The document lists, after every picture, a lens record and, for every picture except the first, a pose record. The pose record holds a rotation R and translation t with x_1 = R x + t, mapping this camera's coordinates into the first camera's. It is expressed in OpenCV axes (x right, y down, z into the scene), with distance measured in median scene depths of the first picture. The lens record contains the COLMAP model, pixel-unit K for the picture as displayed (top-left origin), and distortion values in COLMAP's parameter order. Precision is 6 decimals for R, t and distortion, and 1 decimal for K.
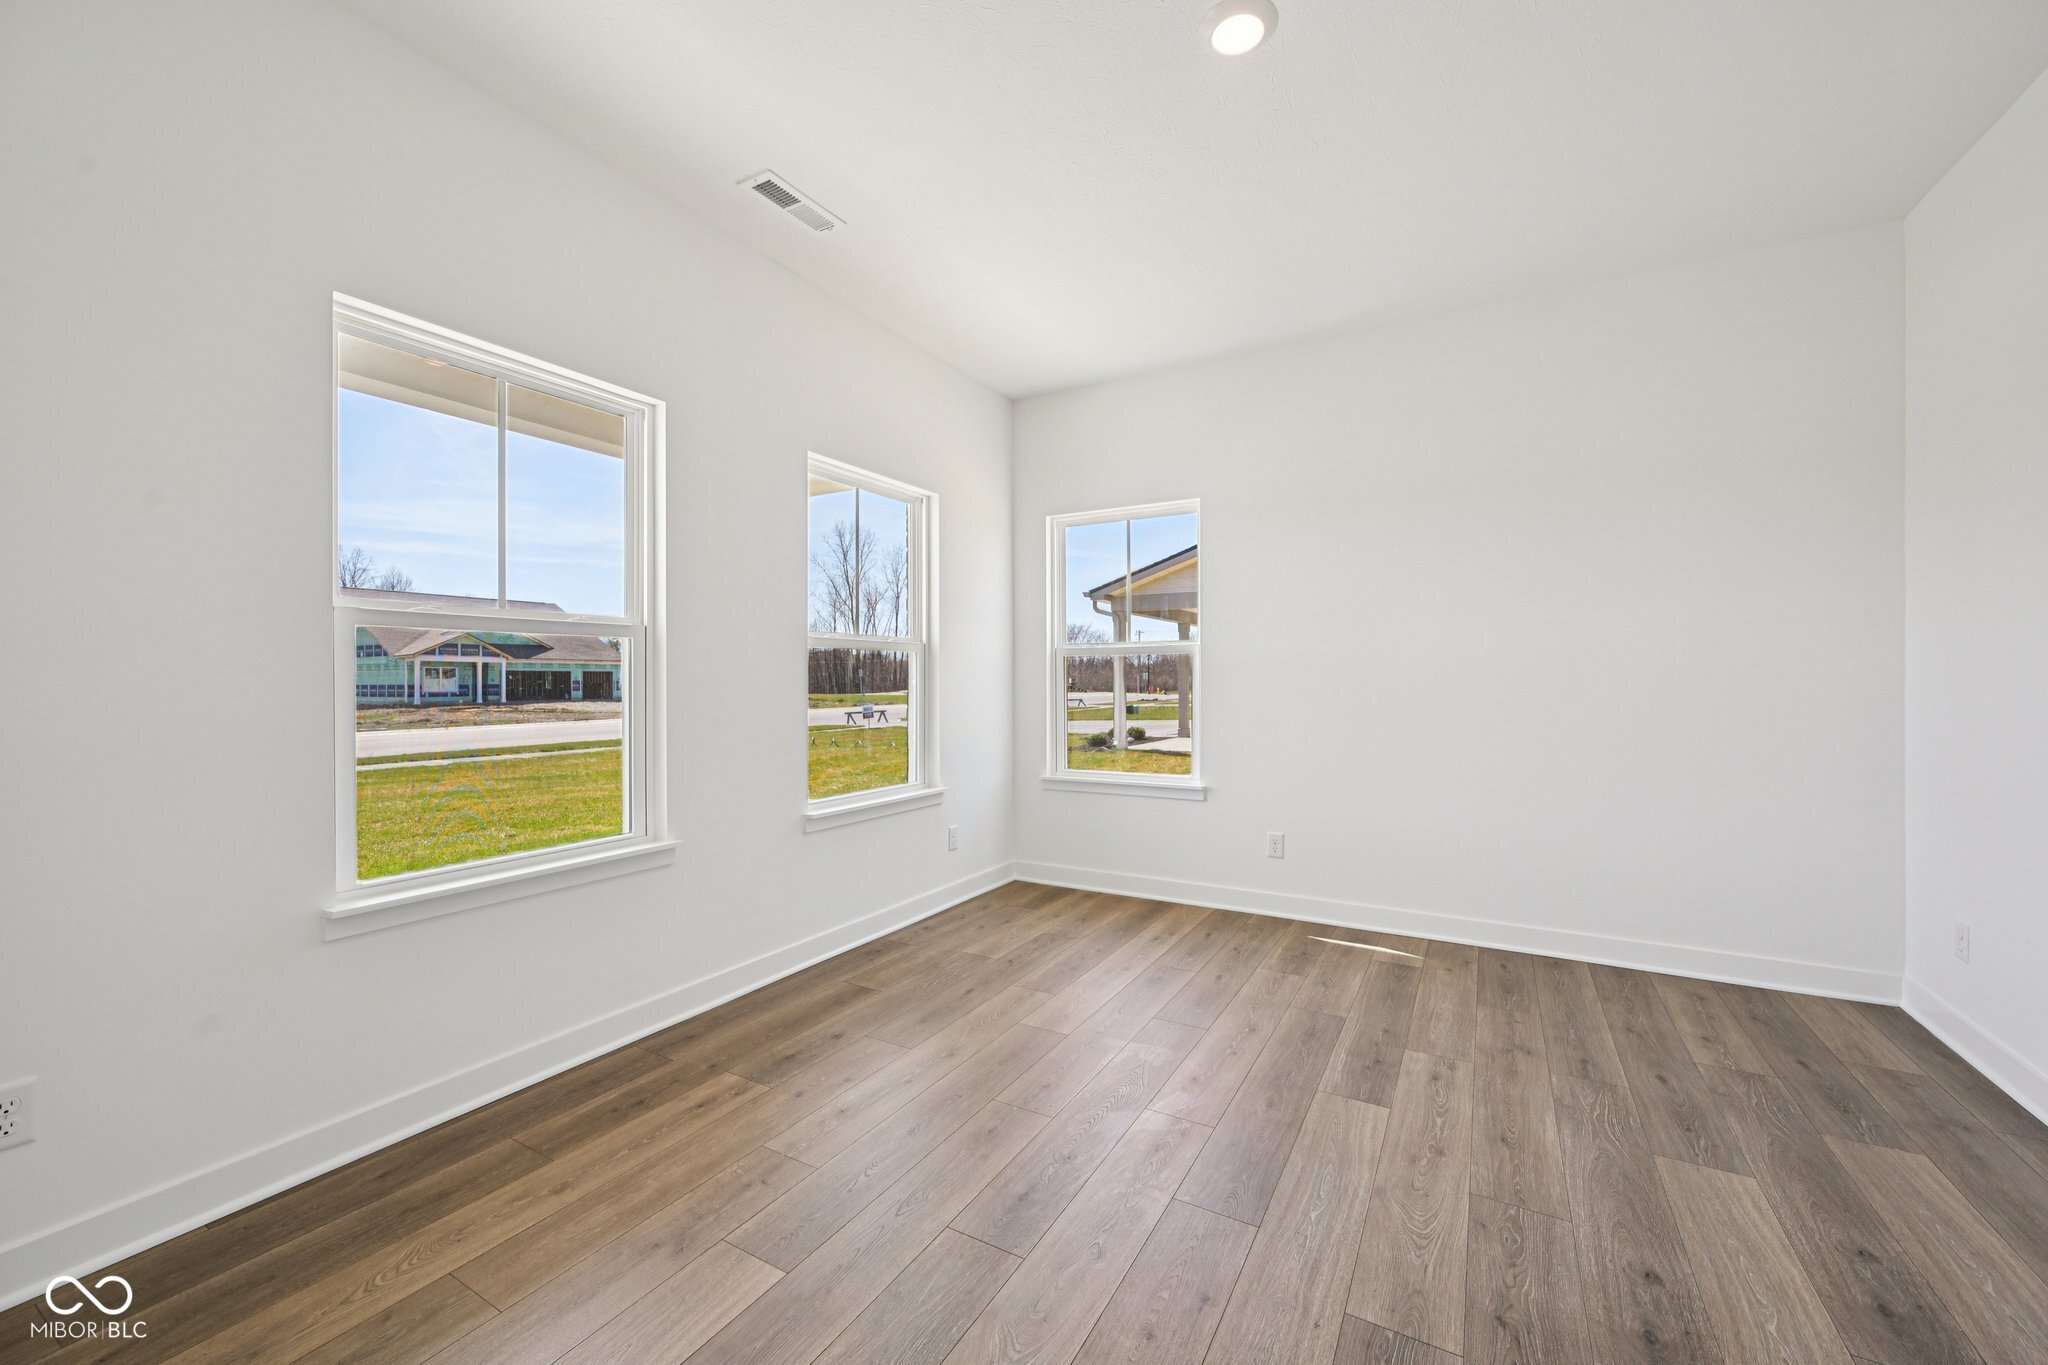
lens RADIAL K [[802.6, 0, 1025.7], [0, 802.6, 683.2], [0, 0, 1]] dist [-0.000339, 0.000009]
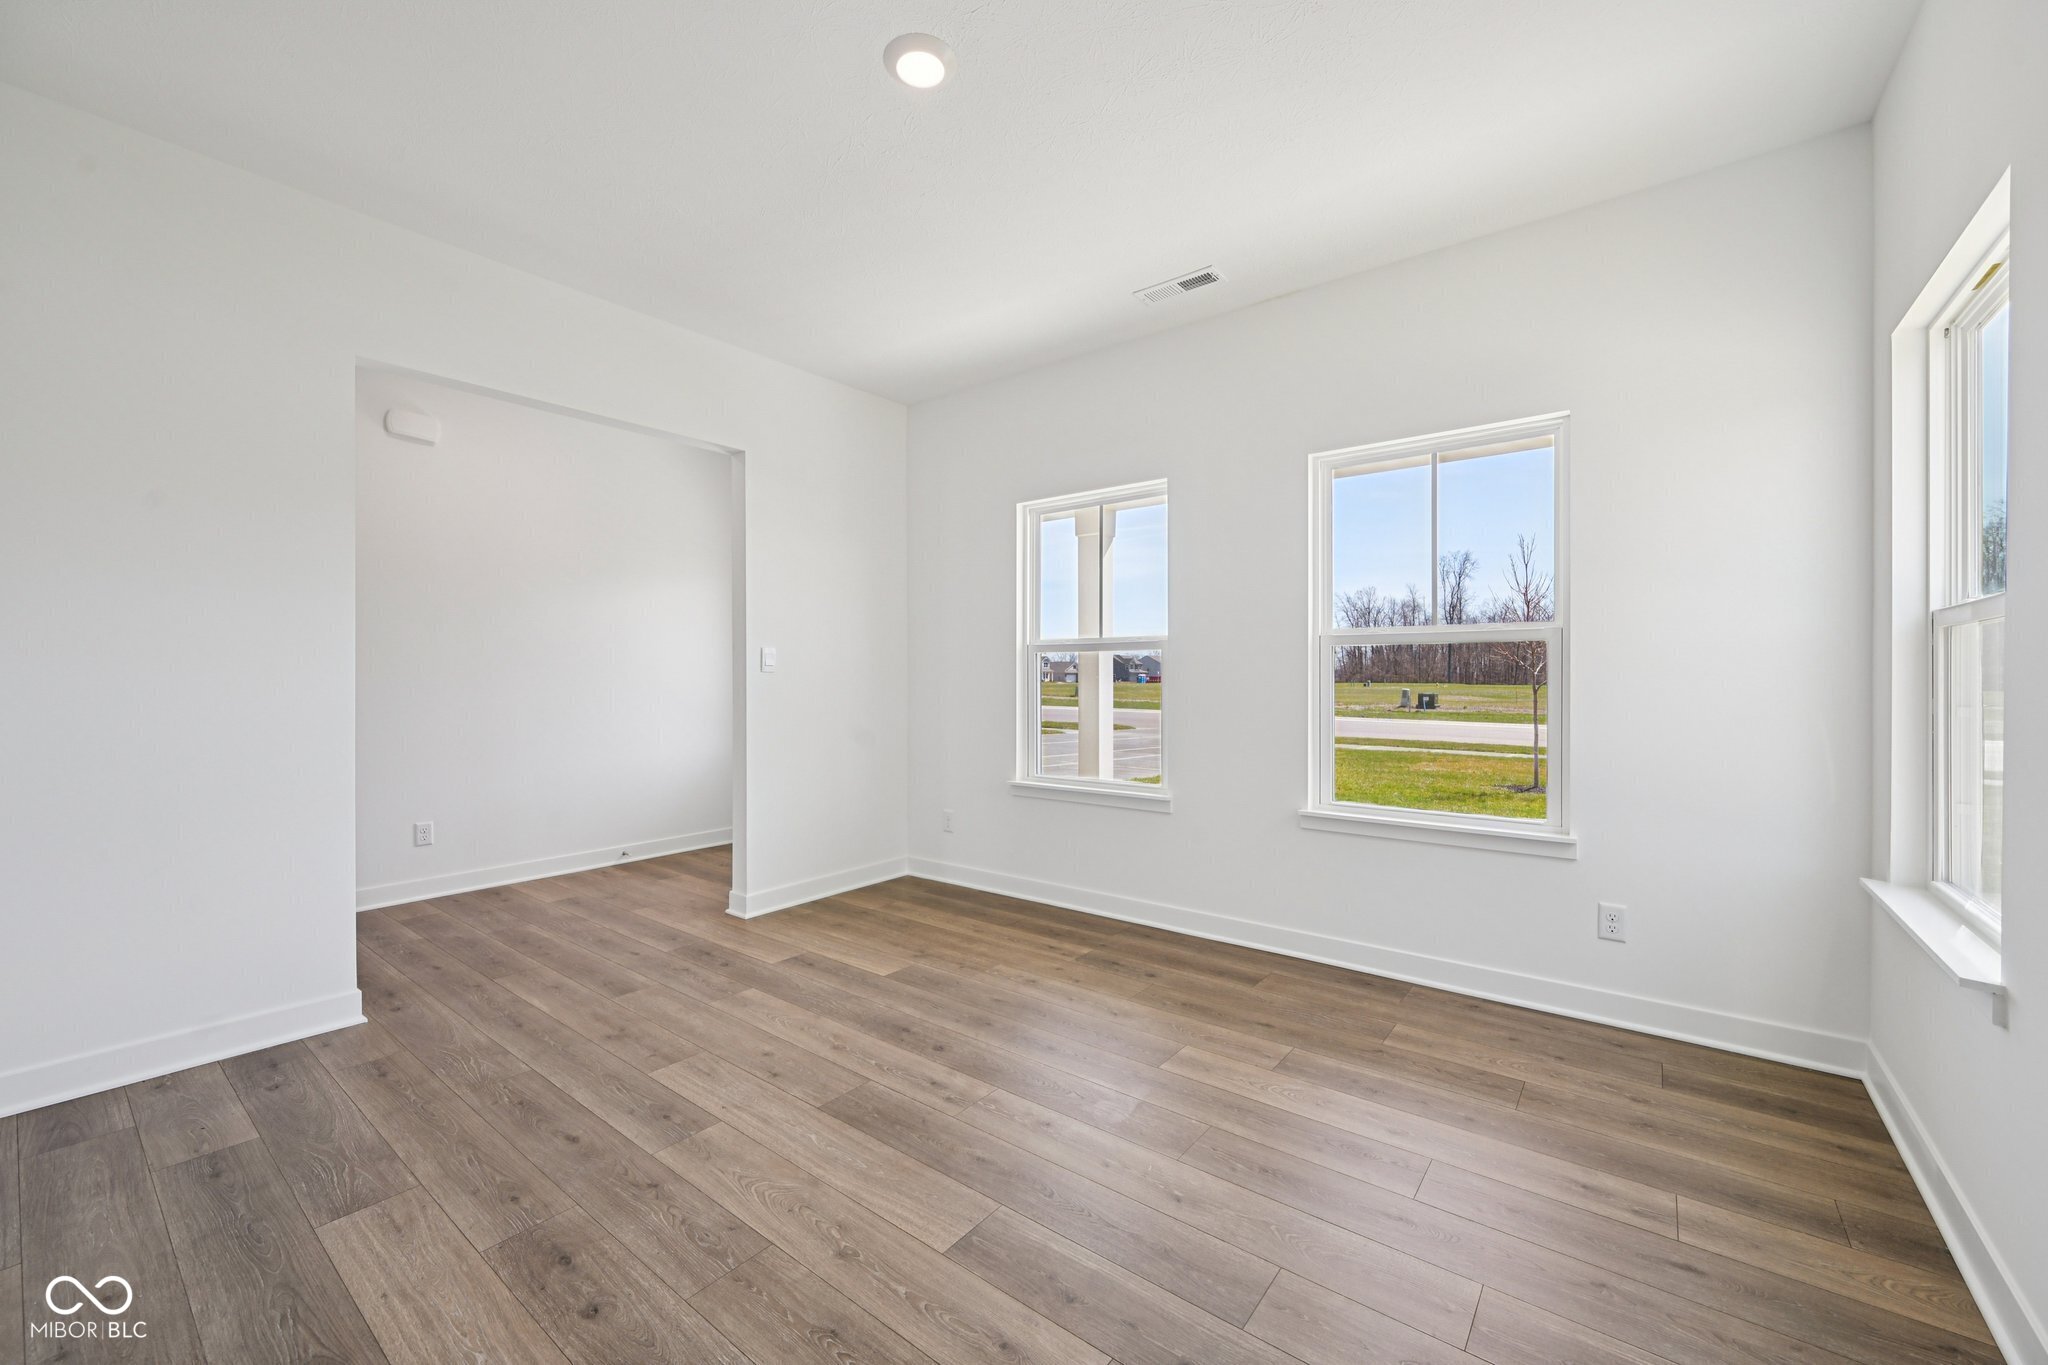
lens RADIAL K [[802.6, 0, 1025.7], [0, 802.6, 683.2], [0, 0, 1]] dist [-0.000339, 0.000009]
pose [[-0.139499, 0.009016, -0.990181, 0.843970], [-0.003062, 0.999950, 0.009537, -0.008699], [0.990217, 0.004362, -0.139464, 0.841388]]
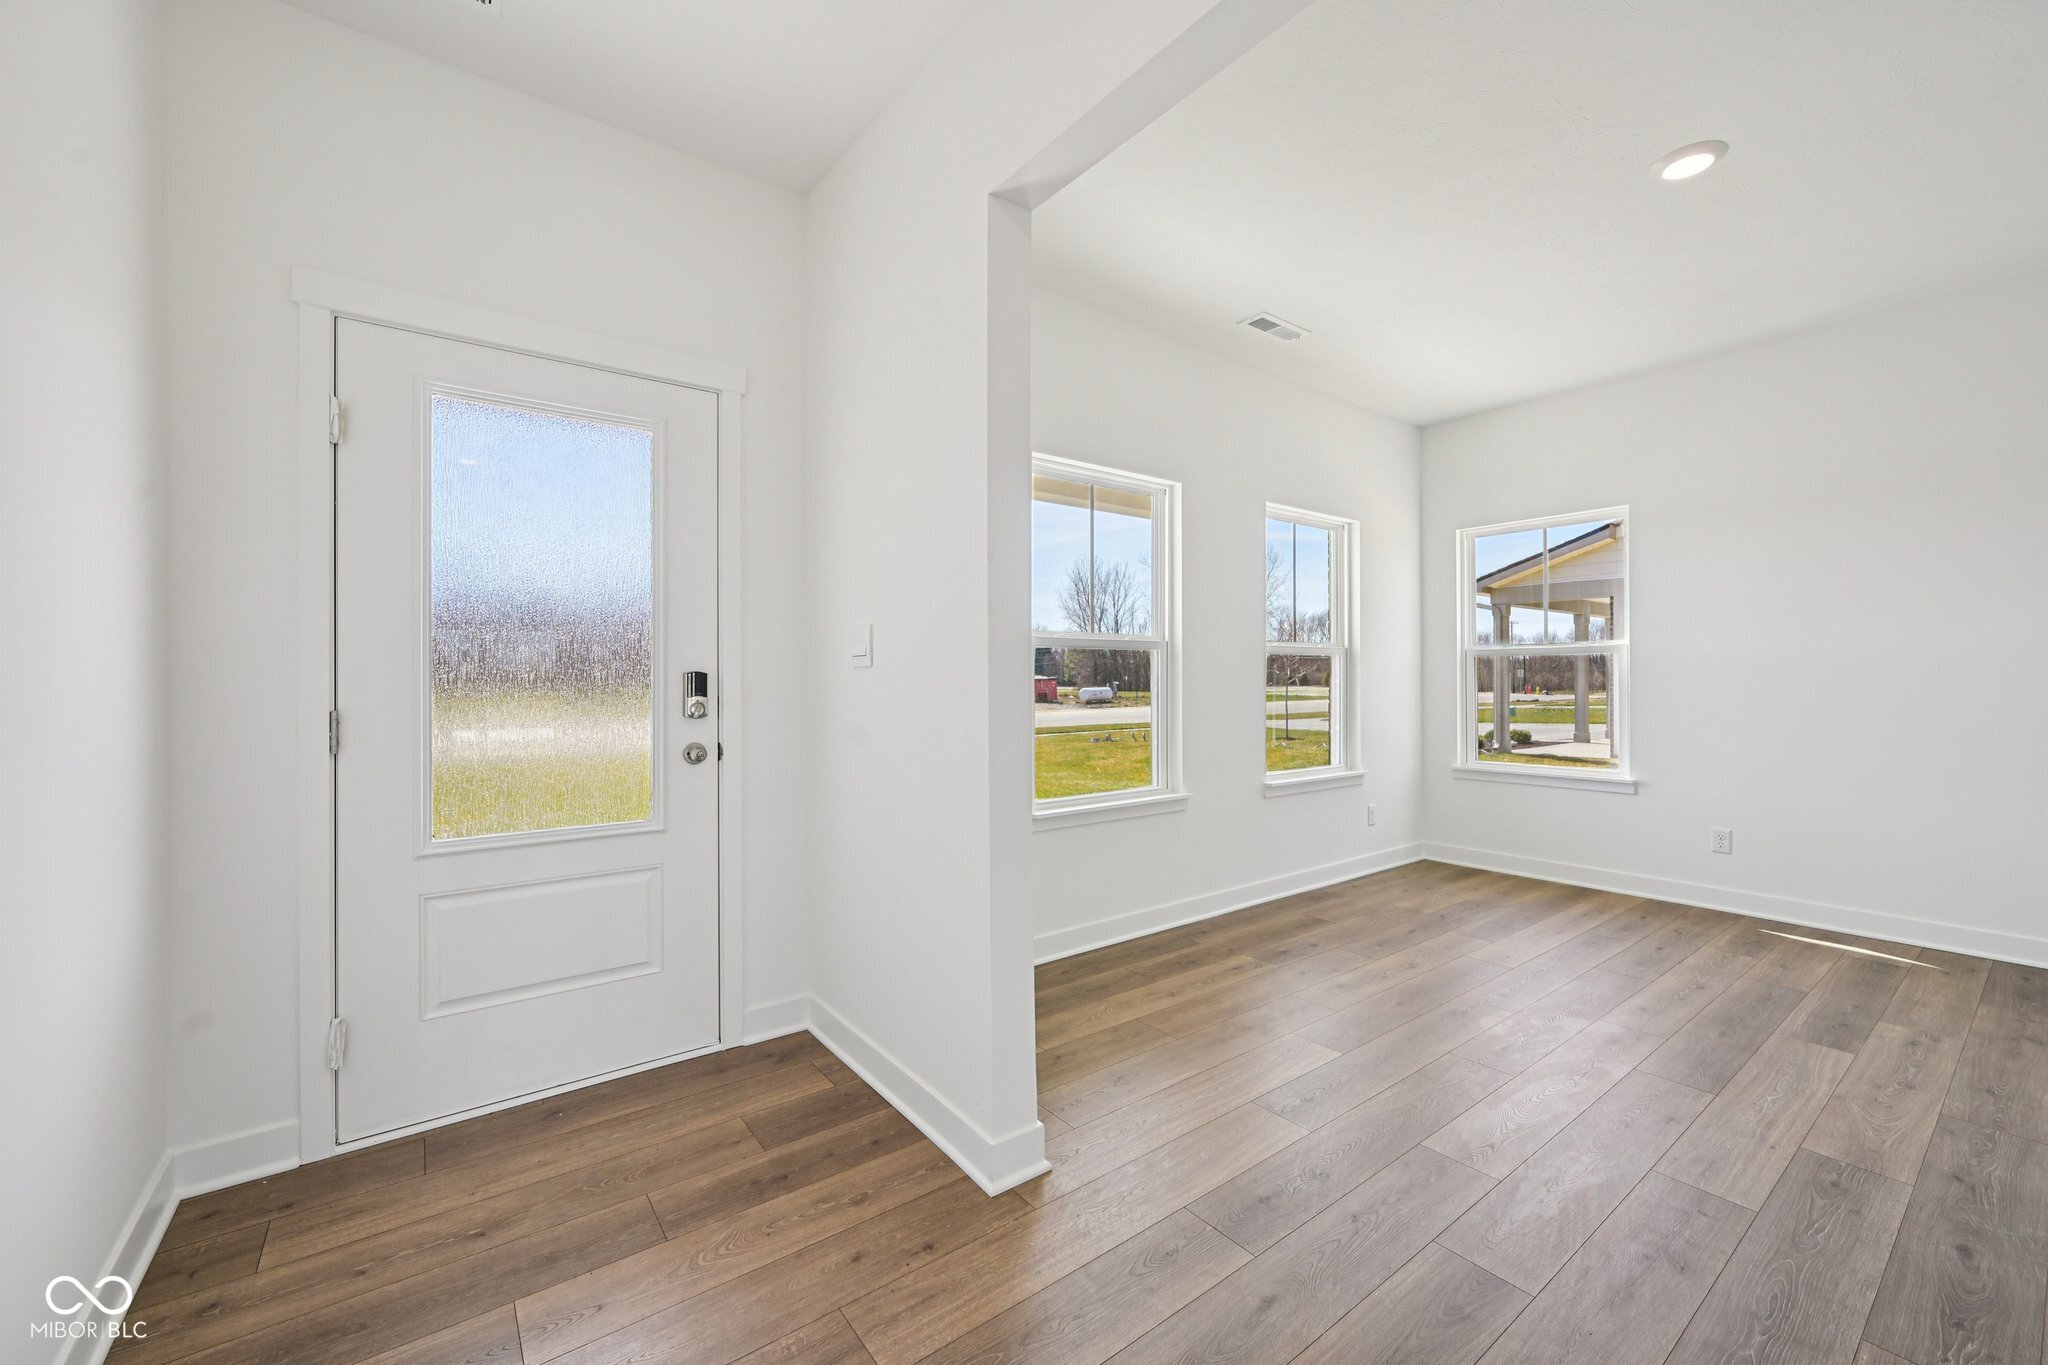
lens RADIAL K [[805.5, 0, 1022.8], [0, 805.5, 678.0], [0, 0, 1]] dist [-0.001854, 0.000358]
pose [[0.919606, -0.002542, -0.392833, -0.131015], [0.000592, 0.999987, -0.005085, 0.000685], [0.392841, 0.004443, 0.919596, -0.367996]]
